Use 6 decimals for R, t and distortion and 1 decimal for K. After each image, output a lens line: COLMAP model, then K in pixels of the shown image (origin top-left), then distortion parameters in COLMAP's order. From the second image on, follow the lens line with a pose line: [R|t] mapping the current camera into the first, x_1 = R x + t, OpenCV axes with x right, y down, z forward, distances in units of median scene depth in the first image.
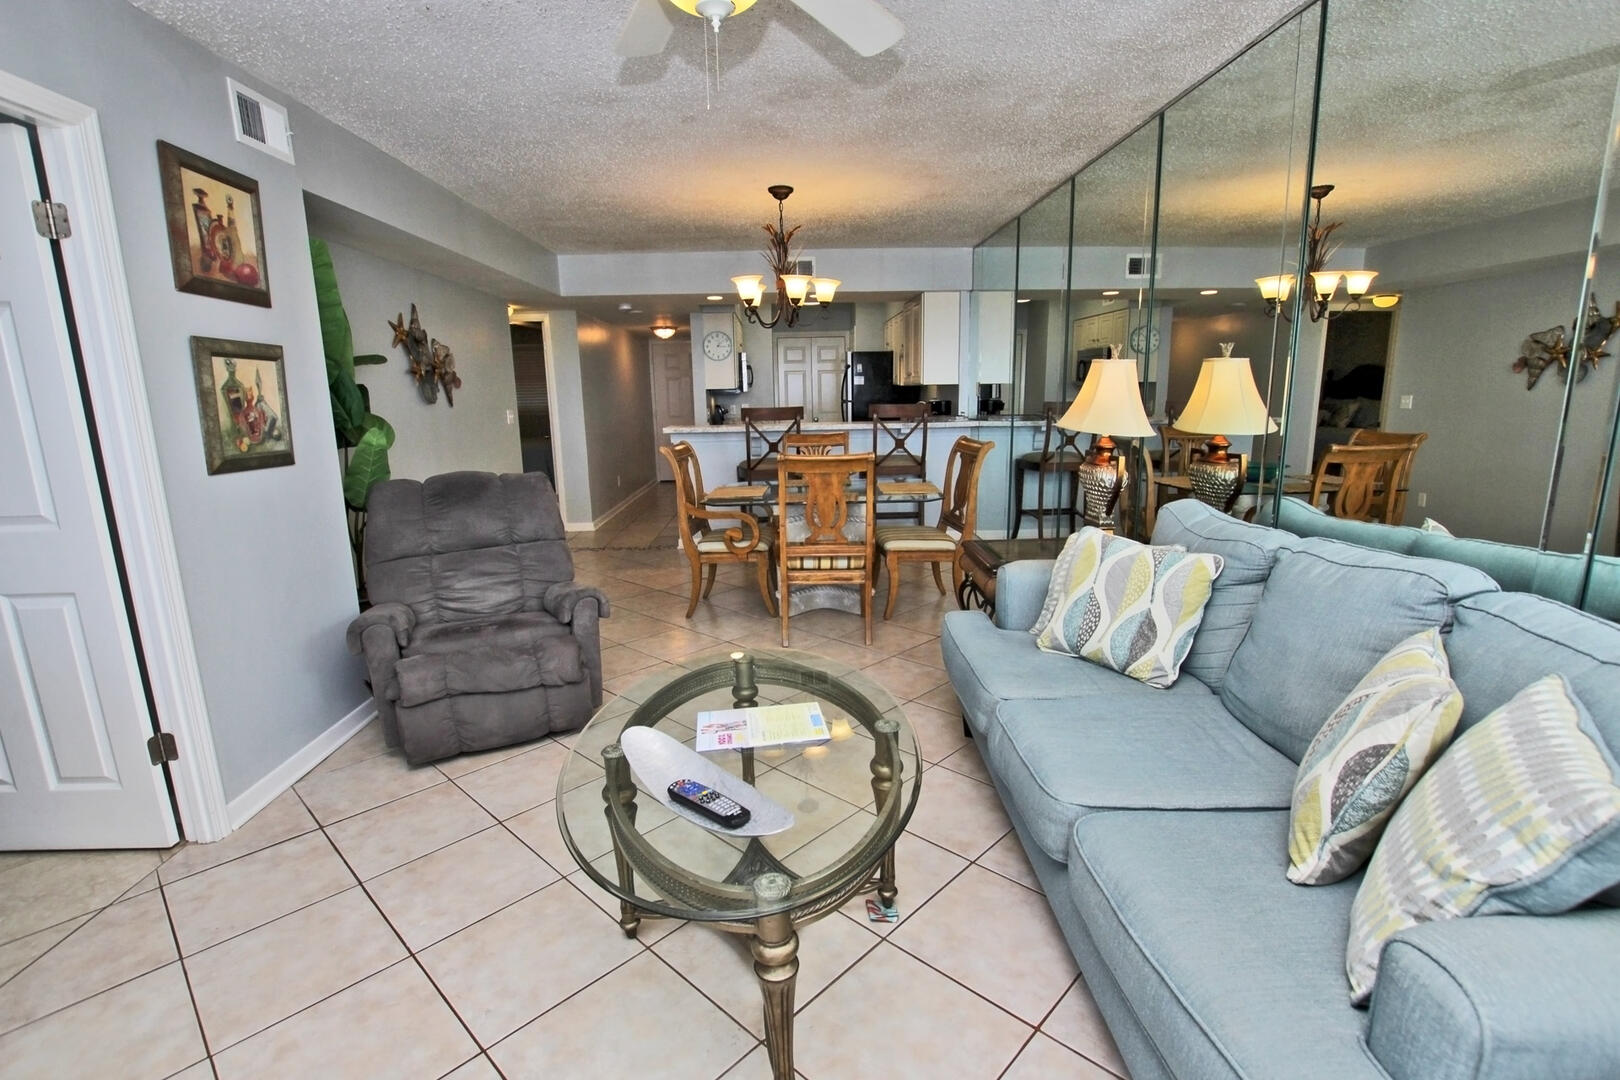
lens RADIAL K [[753.9, 0, 810.0], [0, 753.9, 540.0], [0, 0, 1]] dist [-0.040026, 0.007958]
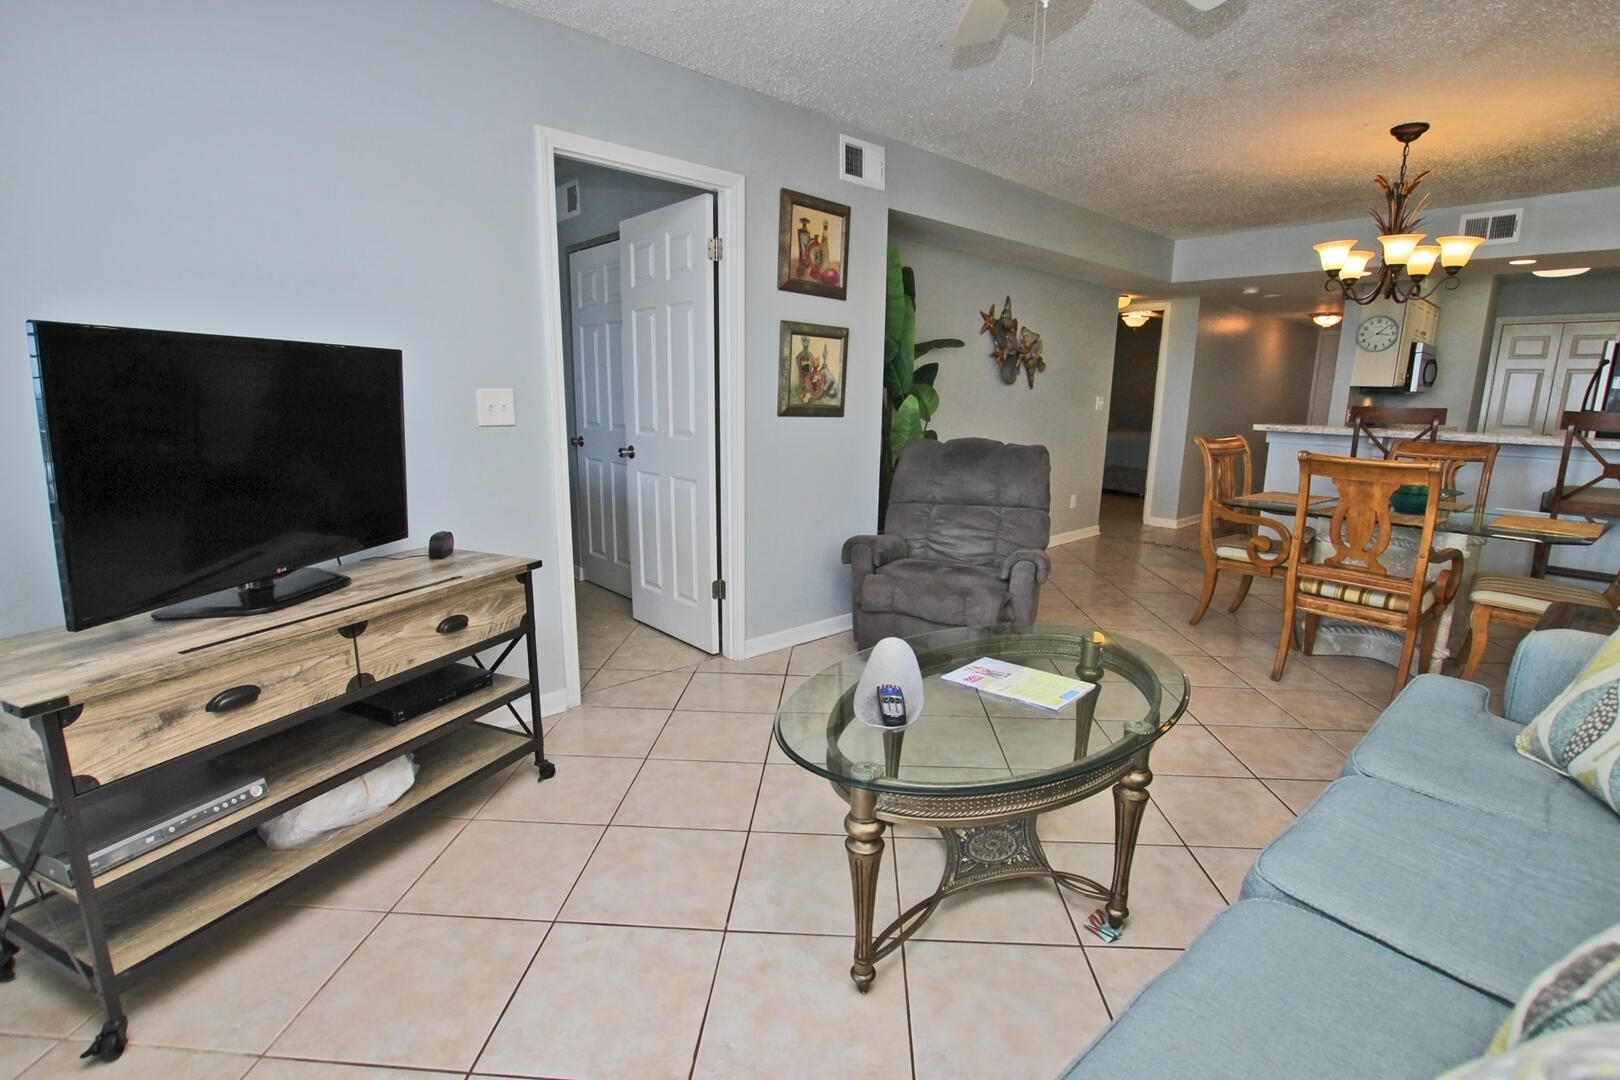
lens RADIAL K [[753.9, 0, 810.0], [0, 753.9, 540.0], [0, 0, 1]] dist [-0.040026, 0.007958]
pose [[0.645900, 0.177638, -0.742467, 0.293644], [-0.176111, 0.980991, 0.081501, 0.014962], [0.742831, 0.078115, 0.664906, 0.060321]]
